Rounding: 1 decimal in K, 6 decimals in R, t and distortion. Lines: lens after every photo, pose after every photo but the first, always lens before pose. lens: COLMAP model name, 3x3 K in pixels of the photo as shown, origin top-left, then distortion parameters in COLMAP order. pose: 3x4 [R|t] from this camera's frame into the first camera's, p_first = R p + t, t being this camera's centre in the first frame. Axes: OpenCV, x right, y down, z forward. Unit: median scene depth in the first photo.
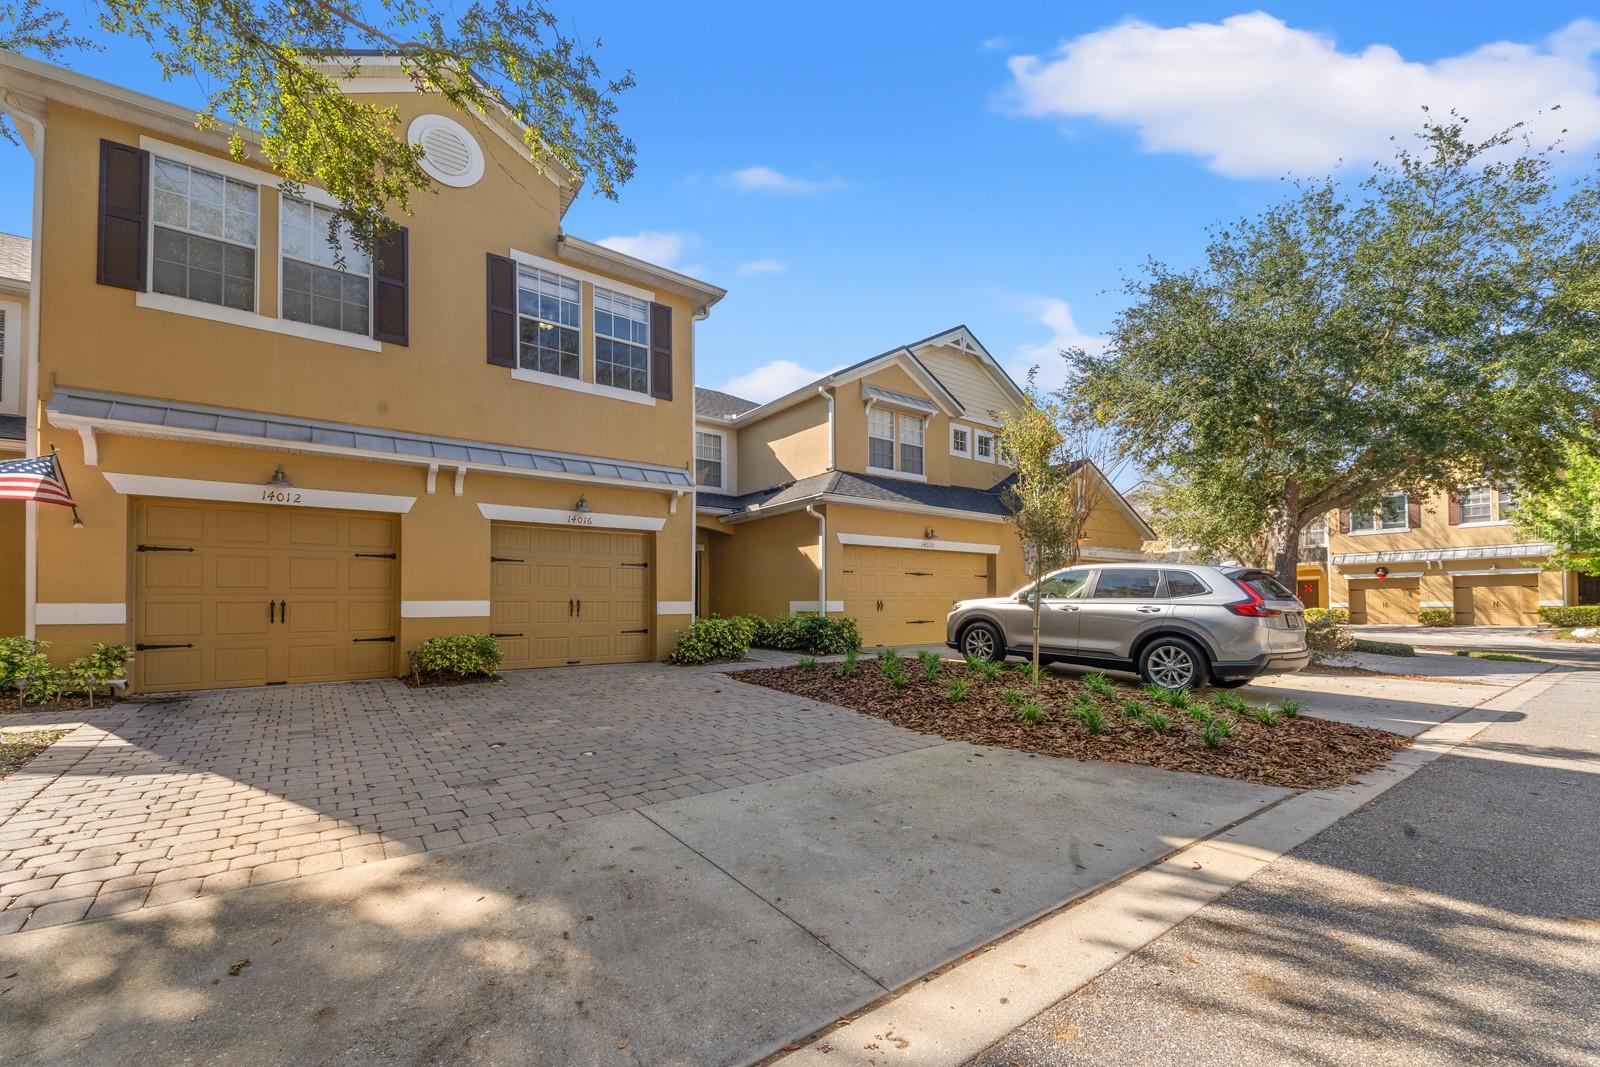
lens RADIAL K [[635.0, 0, 803.5], [0, 635.0, 589.8], [0, 0, 1]] dist [0.002641, -0.002751]
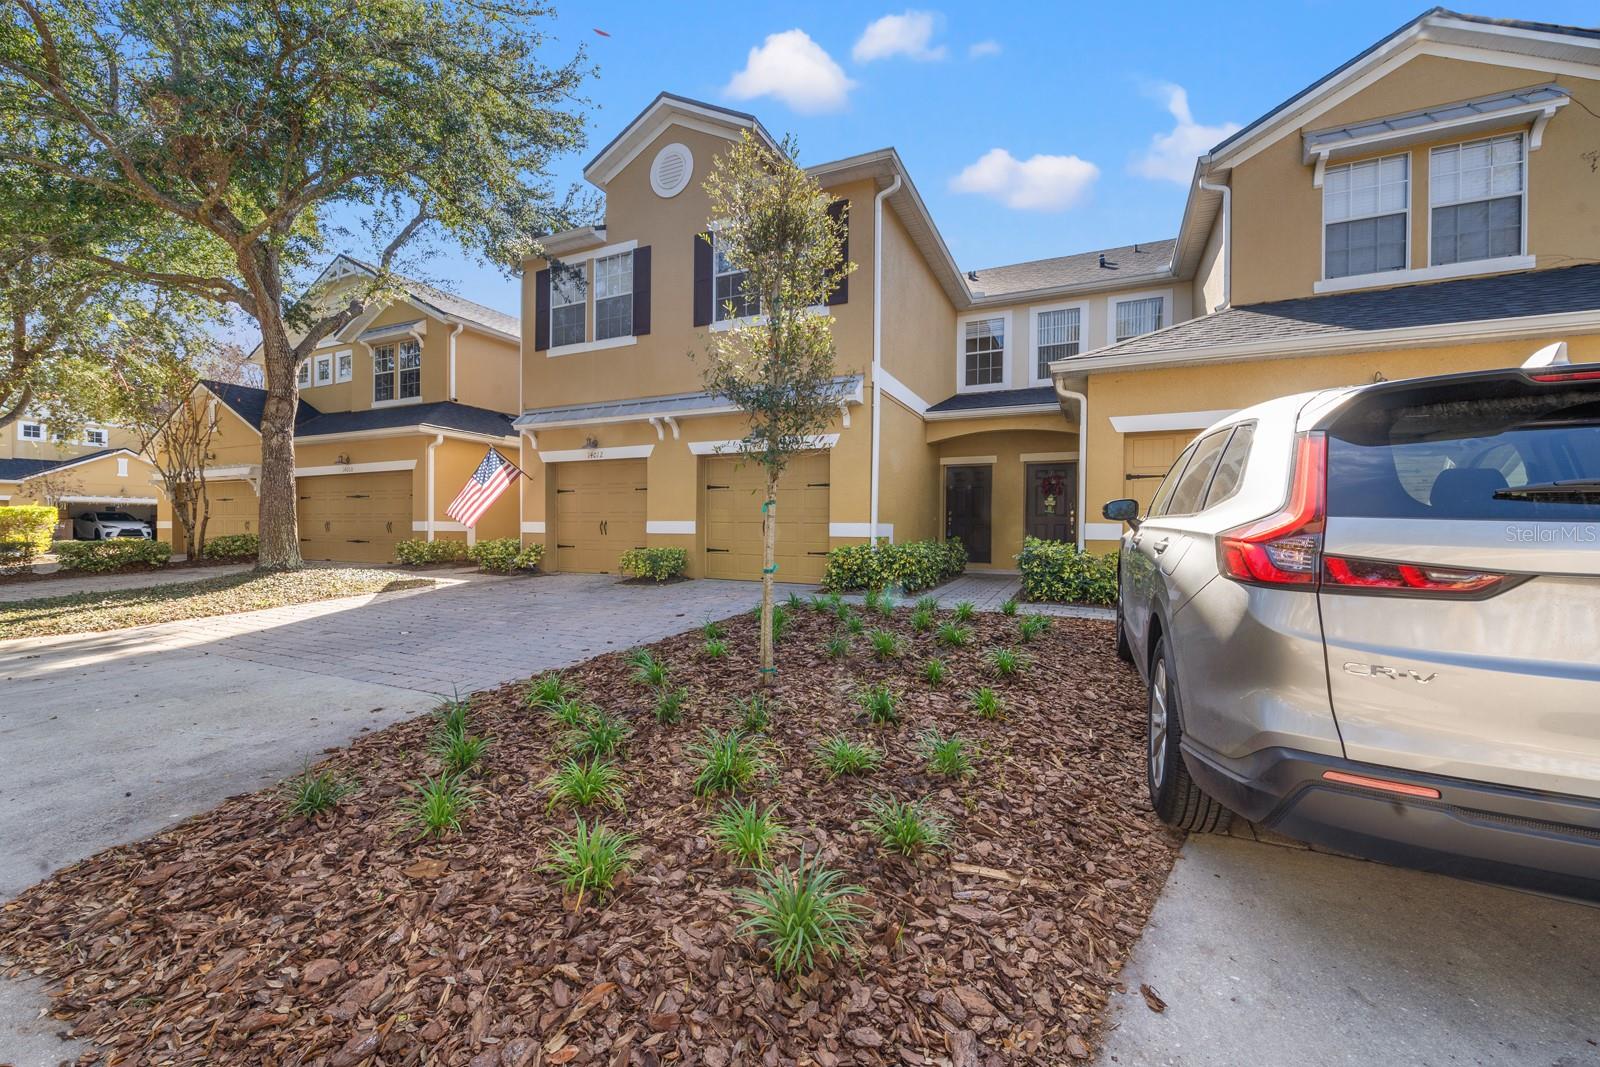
lens RADIAL K [[635.0, 0, 796.4], [0, 635.0, 529.7], [0, 0, 1]] dist [0.002641, -0.002751]
pose [[0.470324, 0.013664, -0.882388, 0.575747], [0.013615, 0.999649, 0.022737, 0.006945], [0.882389, -0.022707, 0.469973, 0.500960]]
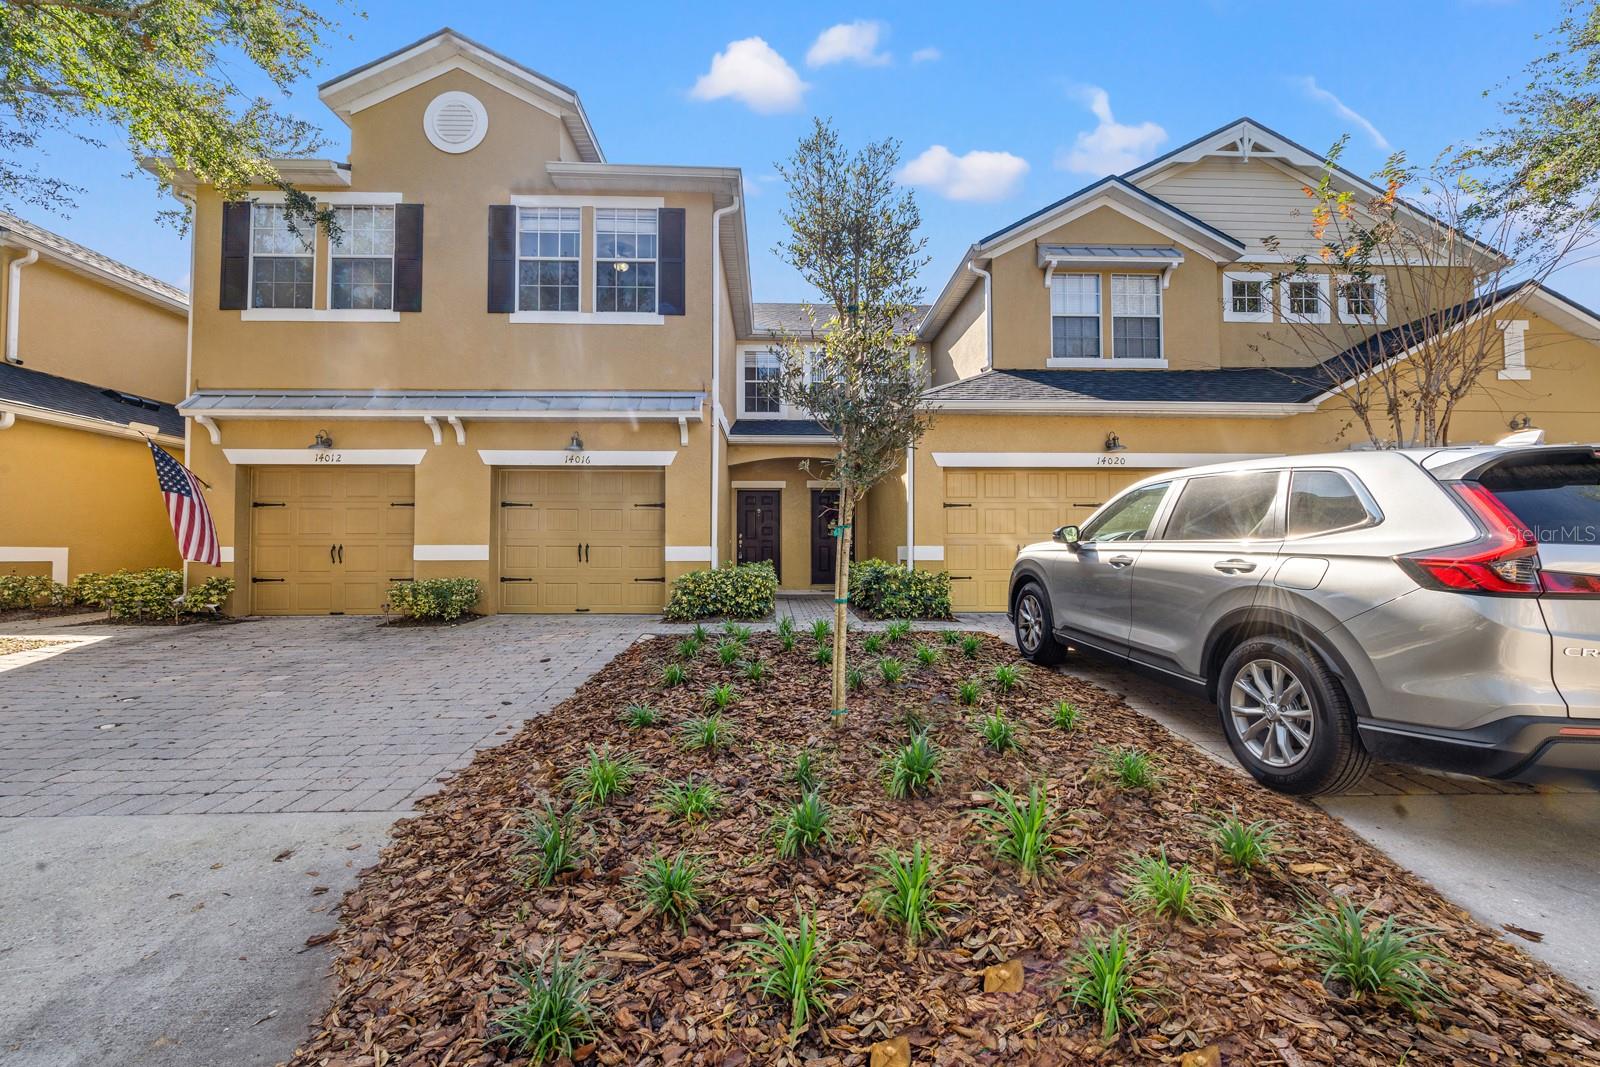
lens RADIAL K [[635.0, 0, 808.0], [0, 635.0, 527.9], [0, 0, 1]] dist [0.002641, -0.002751]
pose [[0.824773, -0.014887, -0.565267, 0.423878], [0.010496, 0.999884, -0.011018, 0.005433], [0.565366, 0.003155, 0.824834, 0.380288]]
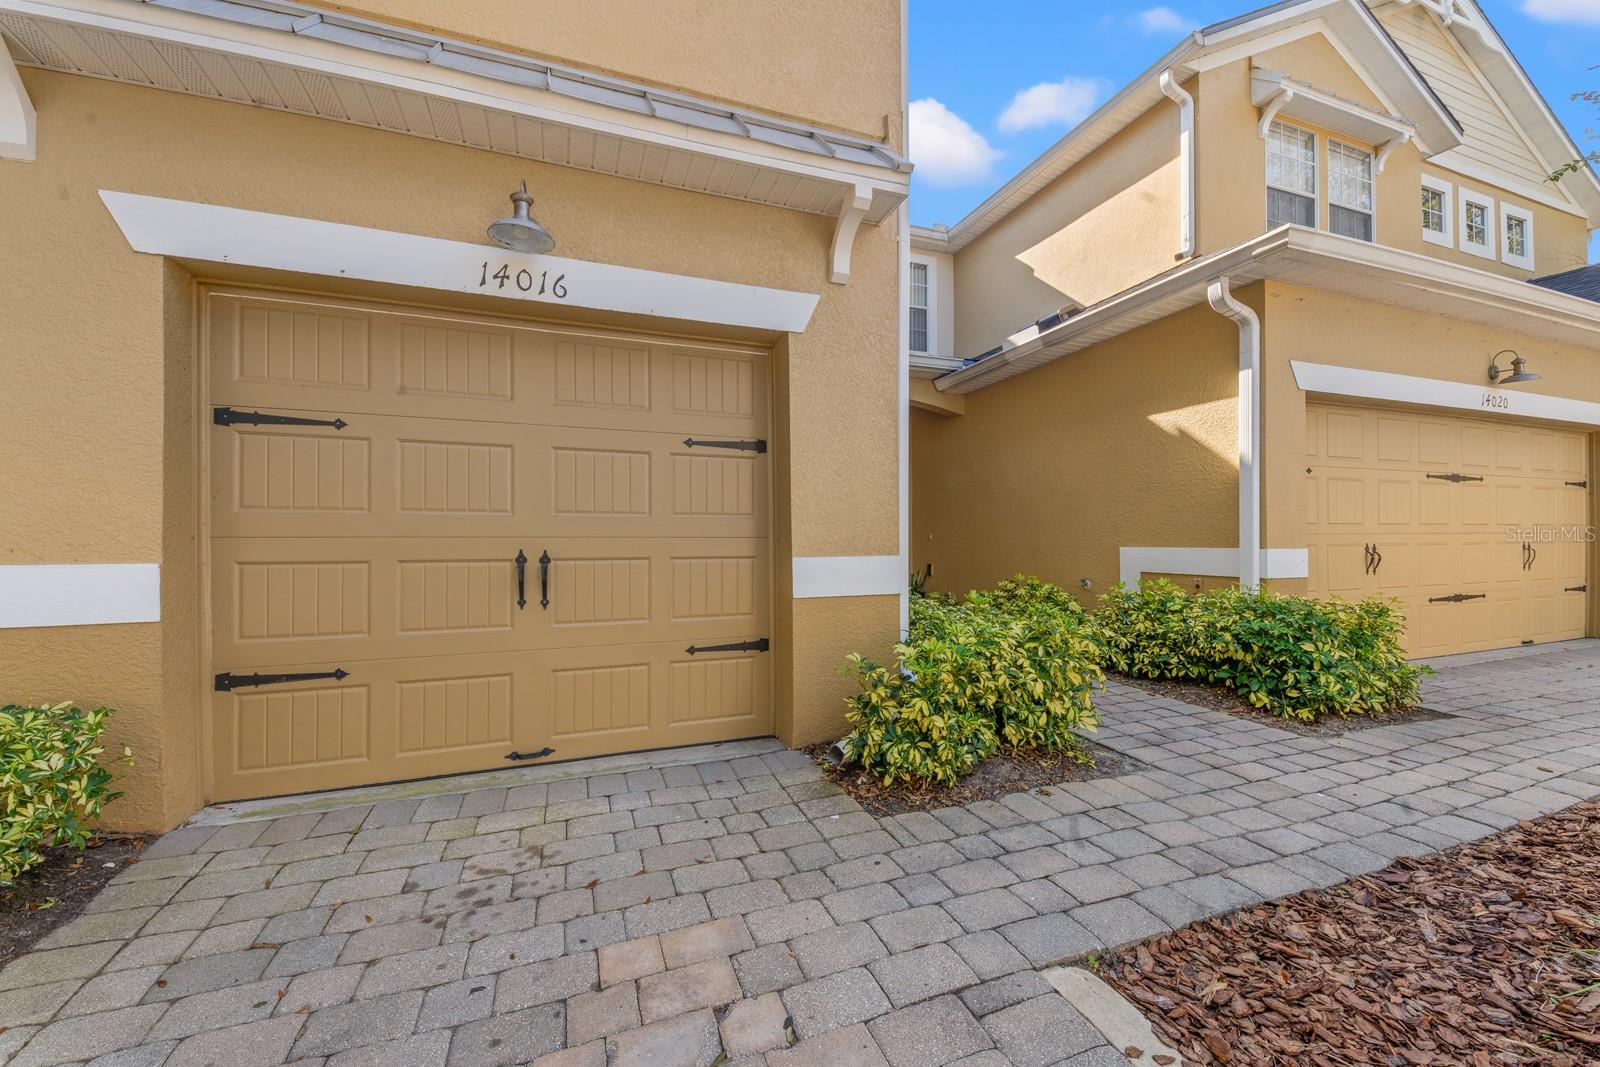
lens RADIAL K [[635.0, 0, 793.9], [0, 635.0, 537.4], [0, 0, 1]] dist [0.002641, -0.002751]
pose [[0.957191, -0.000374, -0.289458, -0.137700], [0.005961, 0.999813, 0.018422, 0.003012], [0.289397, -0.019359, 0.957014, 0.694226]]
